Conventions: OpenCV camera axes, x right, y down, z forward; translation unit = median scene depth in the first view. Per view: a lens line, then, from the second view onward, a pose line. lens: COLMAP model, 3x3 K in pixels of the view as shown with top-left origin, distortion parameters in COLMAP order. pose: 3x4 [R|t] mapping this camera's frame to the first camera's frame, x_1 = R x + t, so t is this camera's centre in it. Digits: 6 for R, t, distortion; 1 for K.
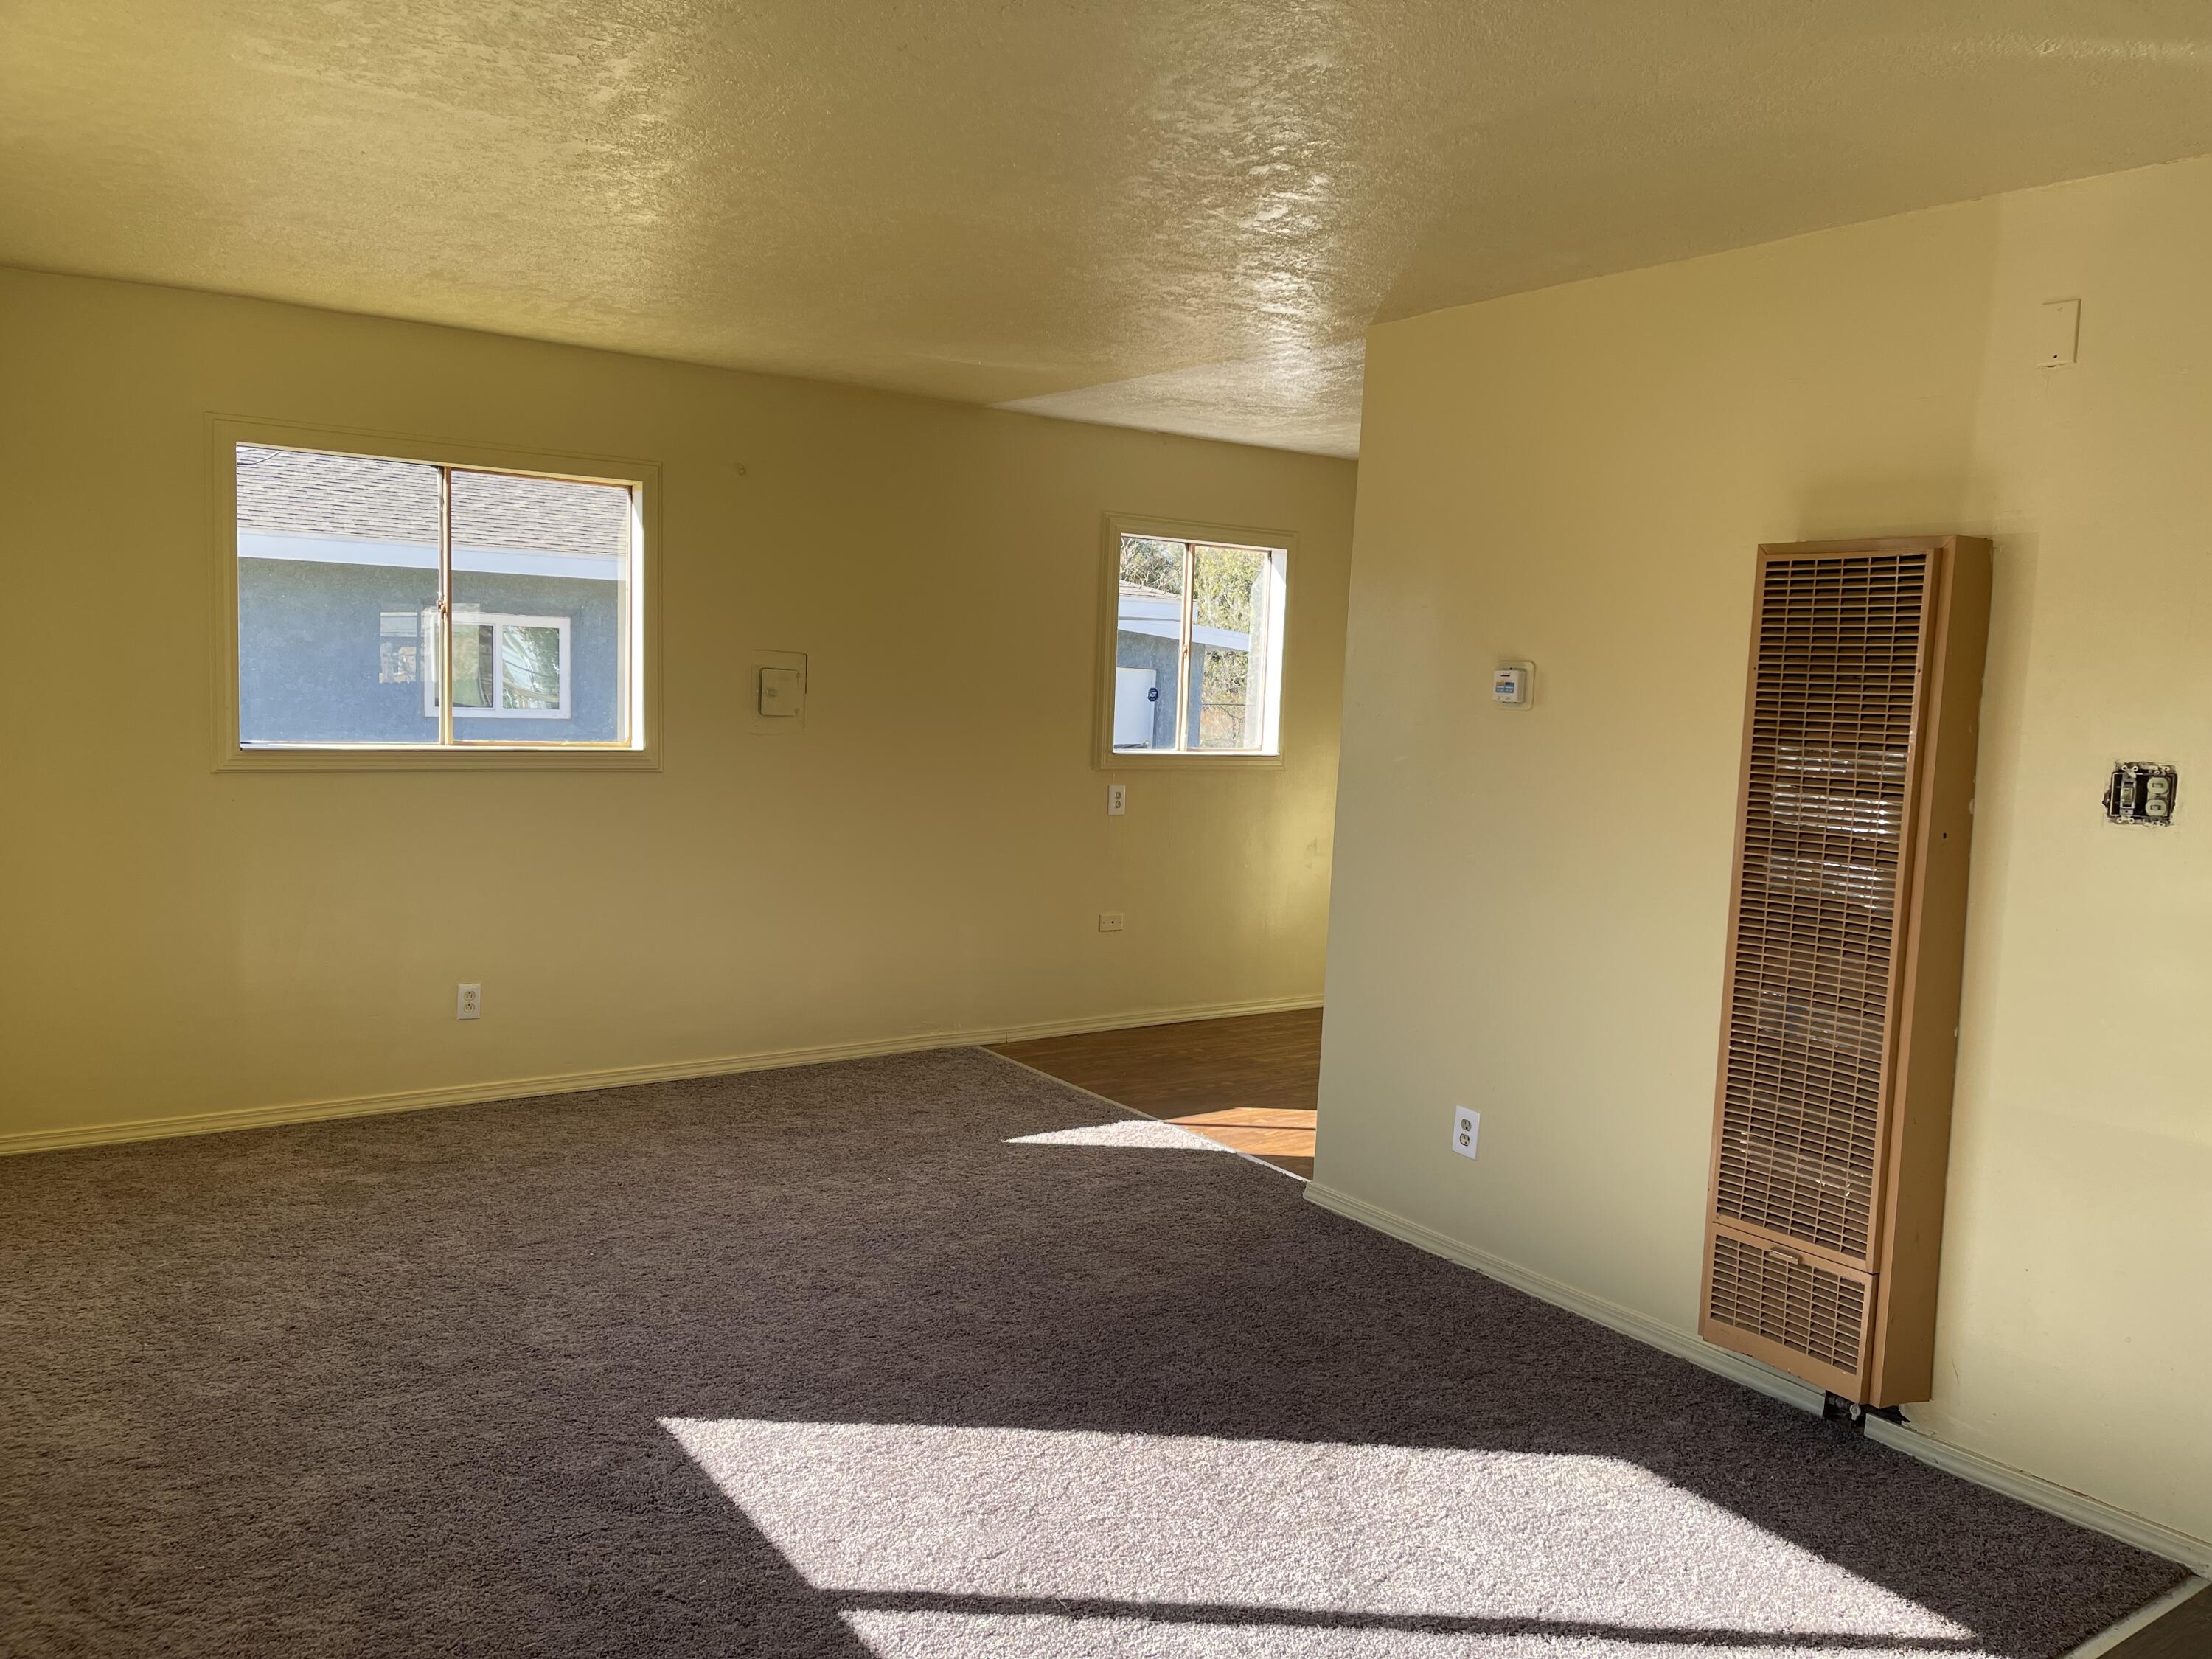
lens RADIAL K [[1651.4, 0, 1103.4], [0, 1651.4, 840.8], [0, 0, 1]] dist [0.076347, -0.101834]
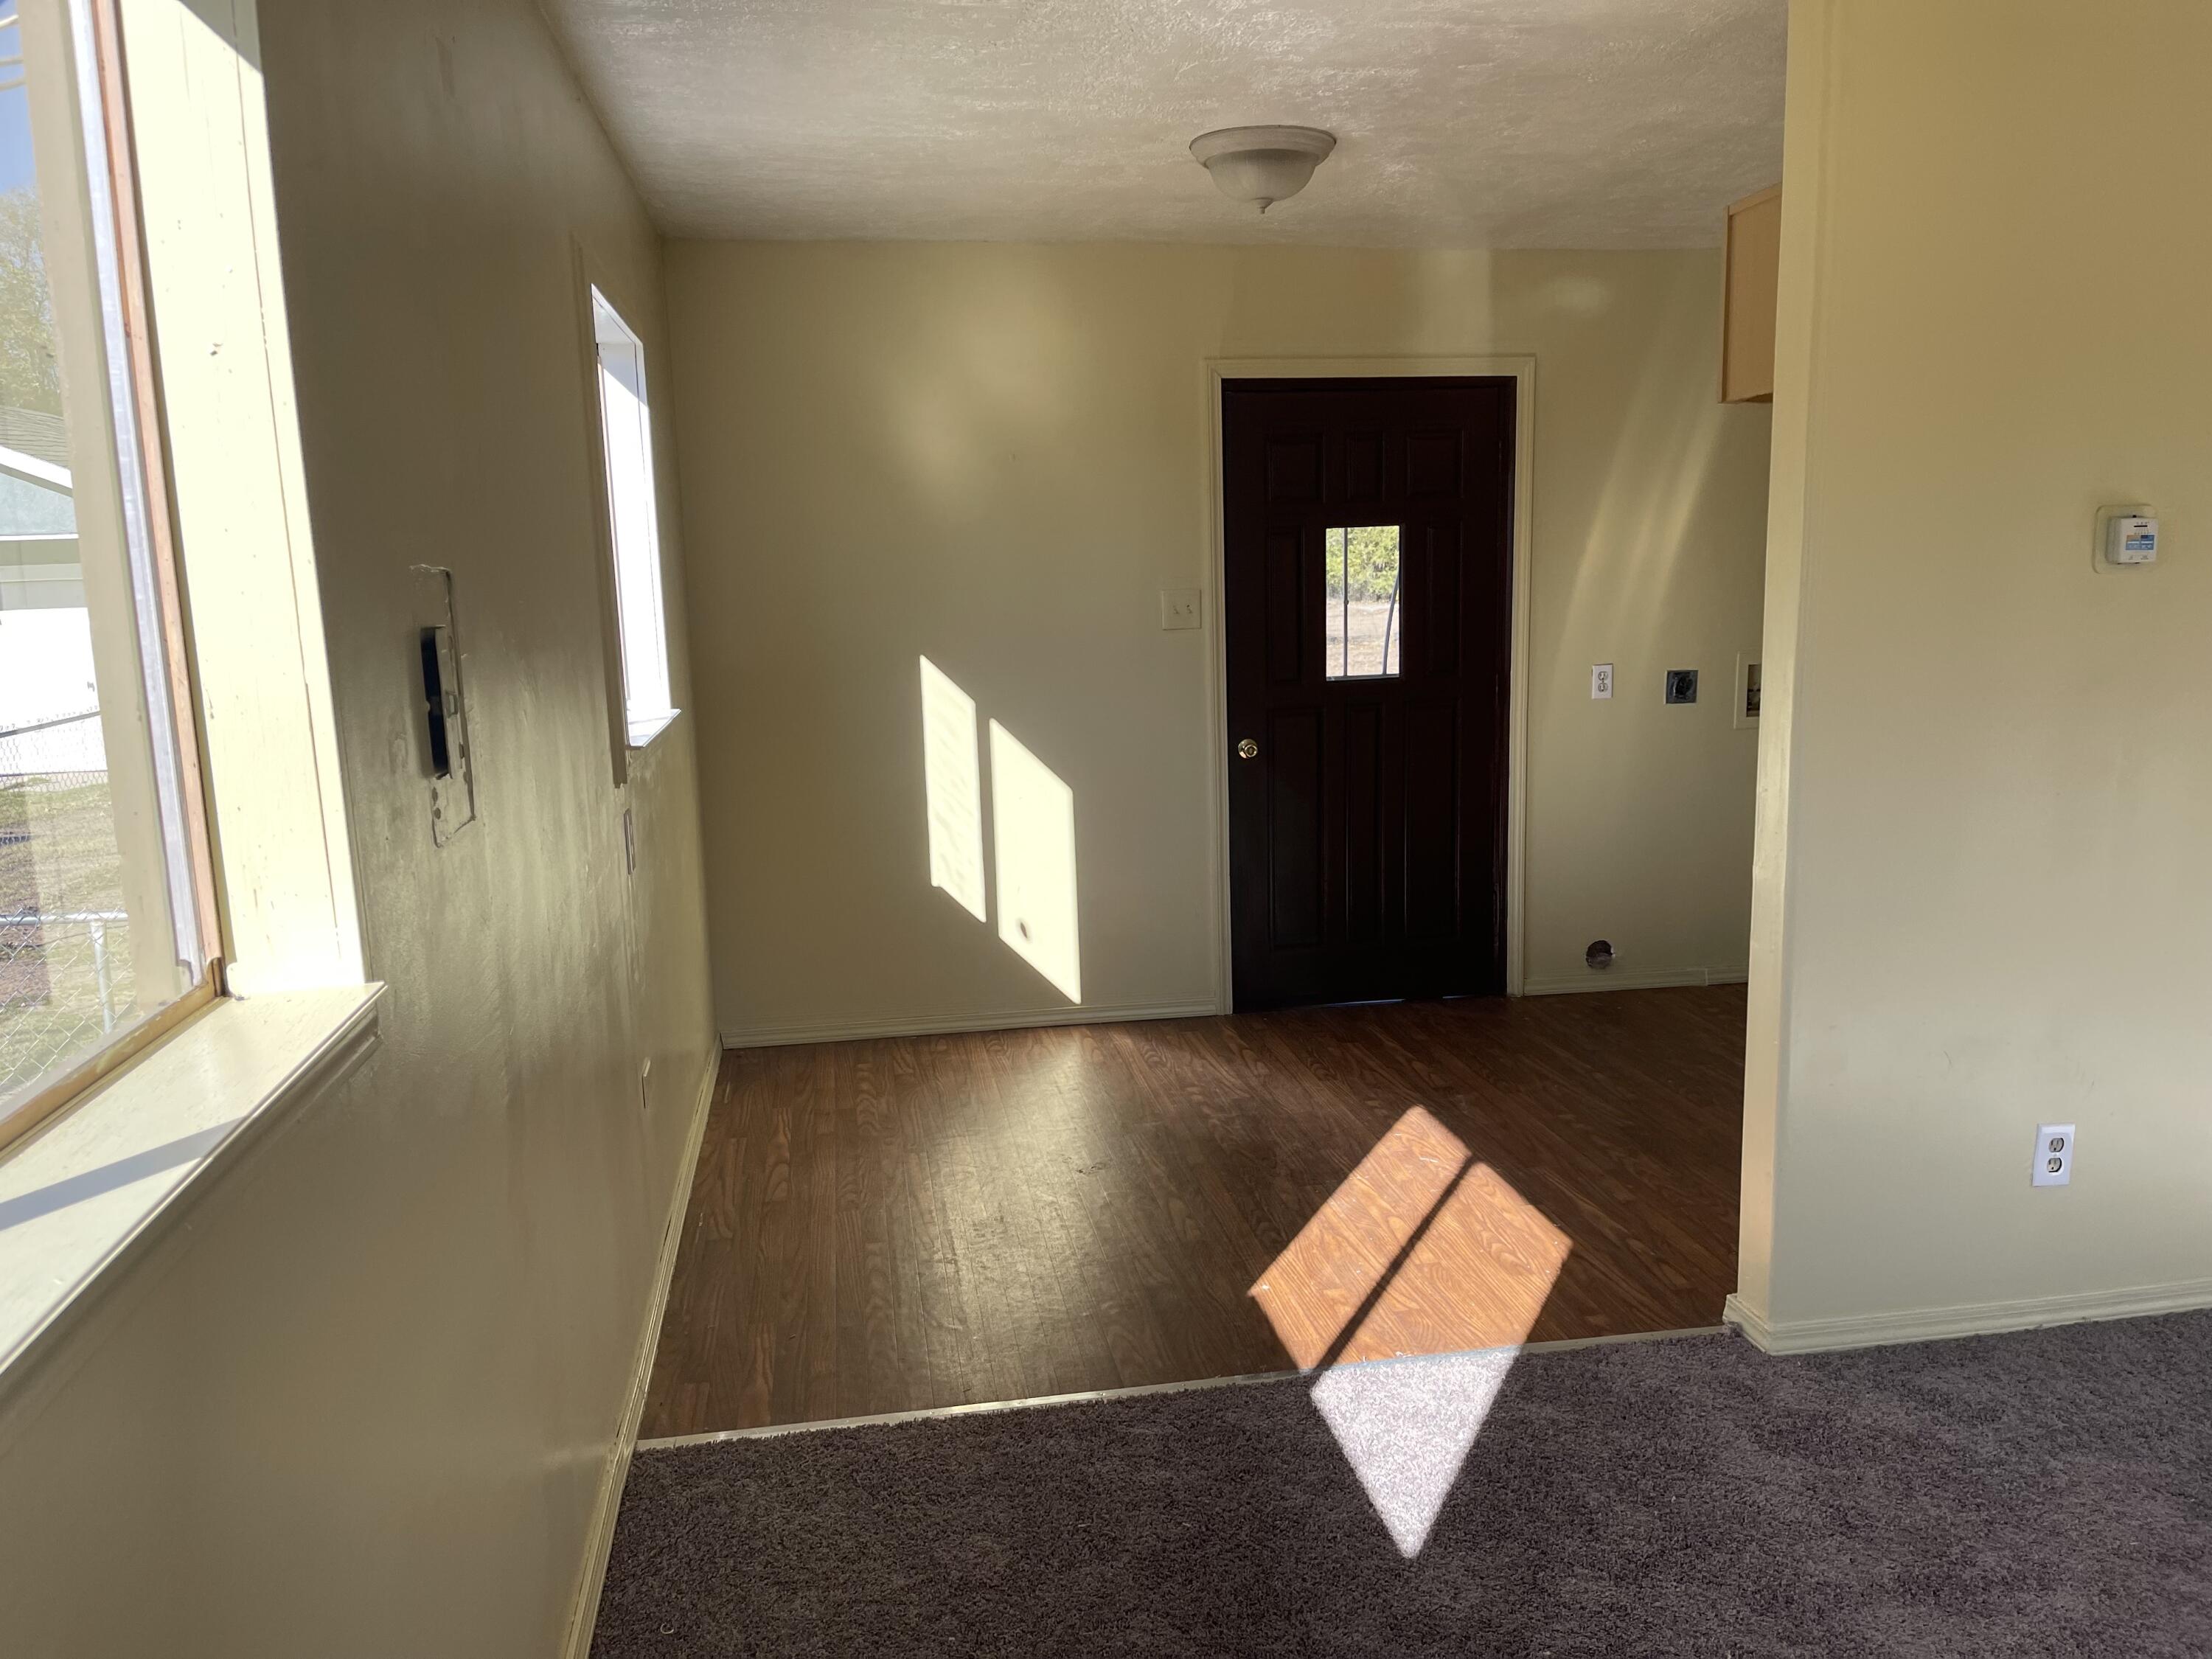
lens RADIAL K [[1651.4, 0, 1103.4], [0, 1651.4, 840.8], [0, 0, 1]] dist [0.076347, -0.101834]
pose [[0.432787, -0.198604, 0.879347, -0.591960], [0.137568, 0.978557, 0.153304, -0.133304], [-0.890938, 0.054622, 0.450828, 1.035141]]
